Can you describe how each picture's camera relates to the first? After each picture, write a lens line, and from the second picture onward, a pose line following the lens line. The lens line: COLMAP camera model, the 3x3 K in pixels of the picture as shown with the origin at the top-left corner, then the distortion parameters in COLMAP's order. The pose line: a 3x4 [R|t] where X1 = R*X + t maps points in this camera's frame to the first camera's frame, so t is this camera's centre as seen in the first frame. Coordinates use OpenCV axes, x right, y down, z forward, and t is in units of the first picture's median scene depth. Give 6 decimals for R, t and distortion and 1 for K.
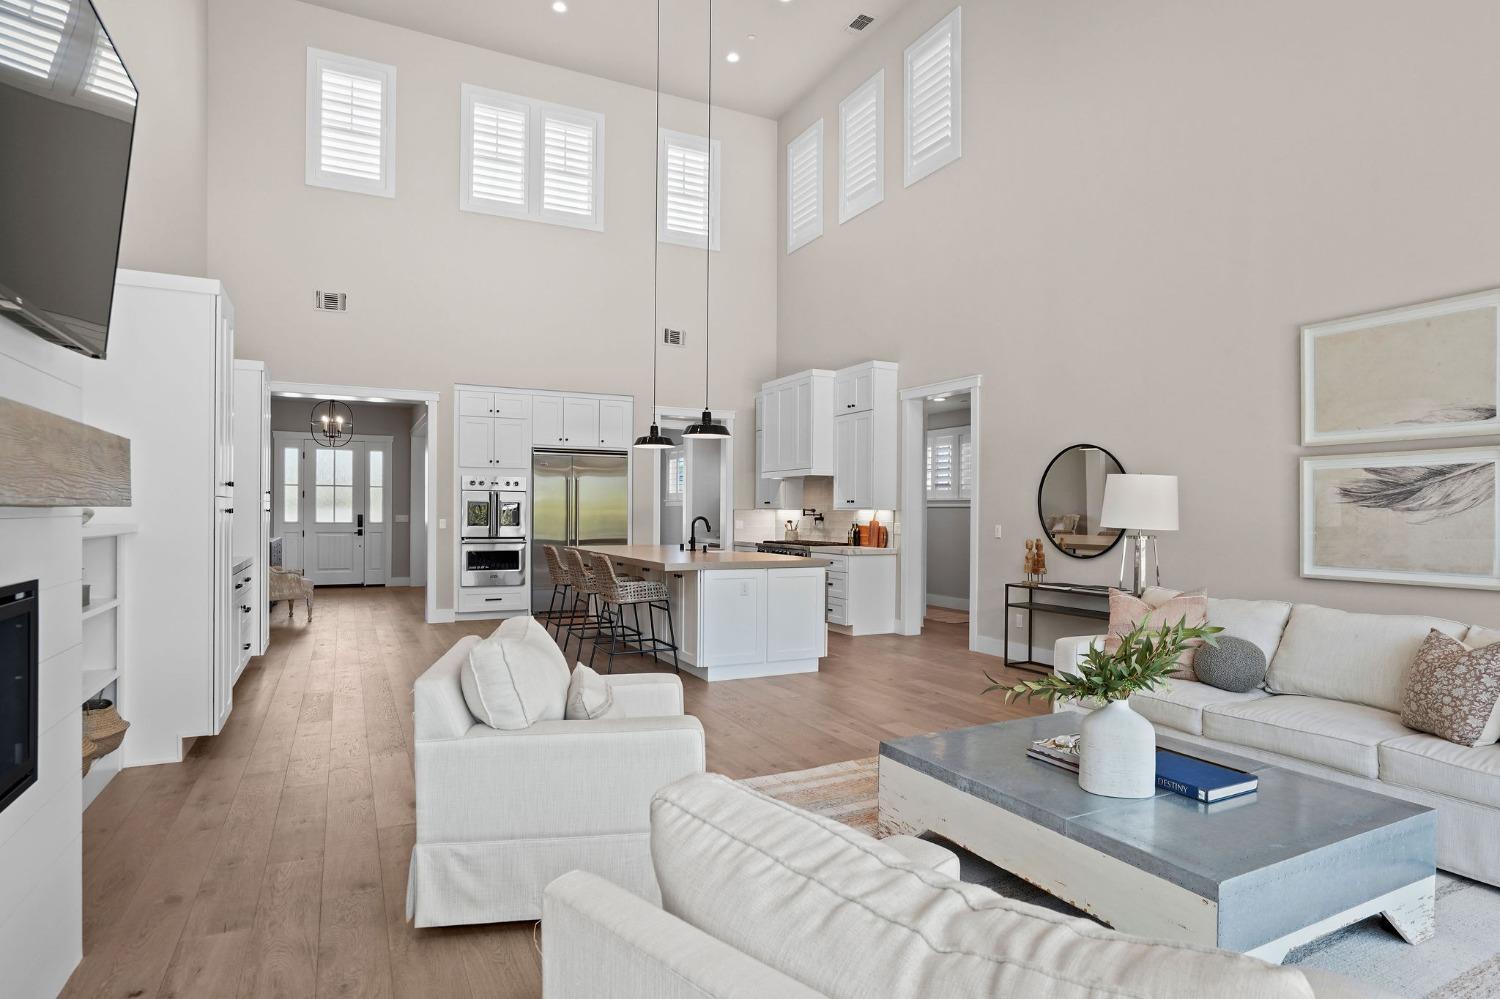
lens RADIAL K [[812.7, 0, 751.6], [0, 812.7, 508.1], [0, 0, 1]] dist [-0.026053, 0.004554]
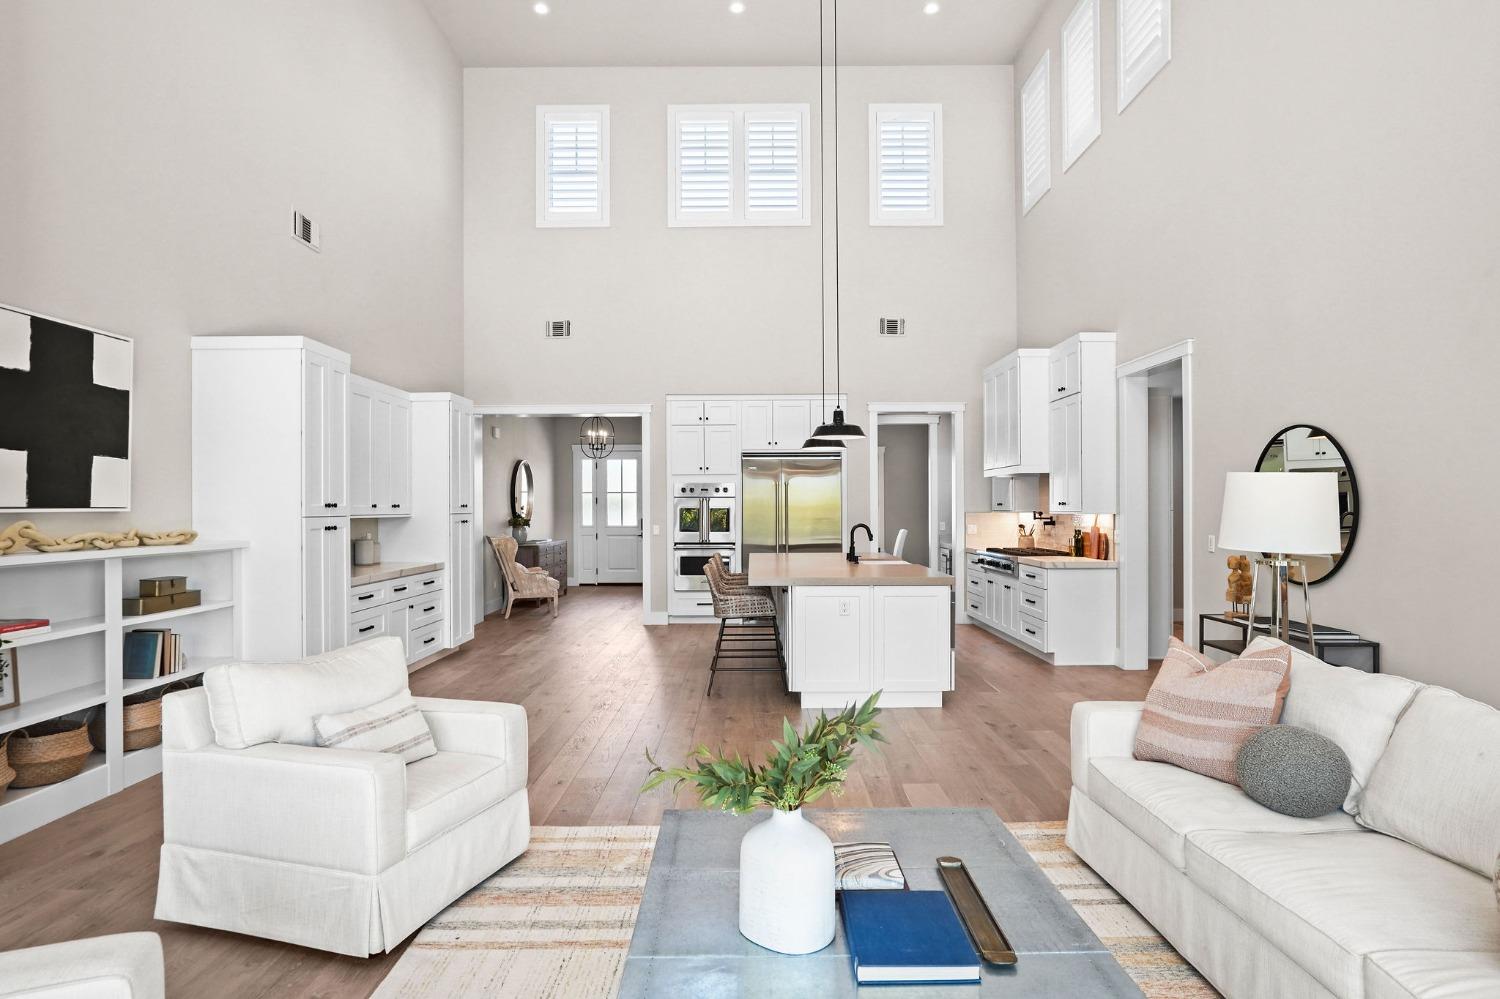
lens RADIAL K [[837.9, 0, 737.1], [0, 837.9, 499.1], [0, 0, 1]] dist [-0.015155, 0.005210]
pose [[0.892094, -0.016480, -0.451549, 0.198427], [0.014072, 0.999863, -0.008690, -0.009208], [0.451630, 0.001399, 0.892204, 0.079572]]
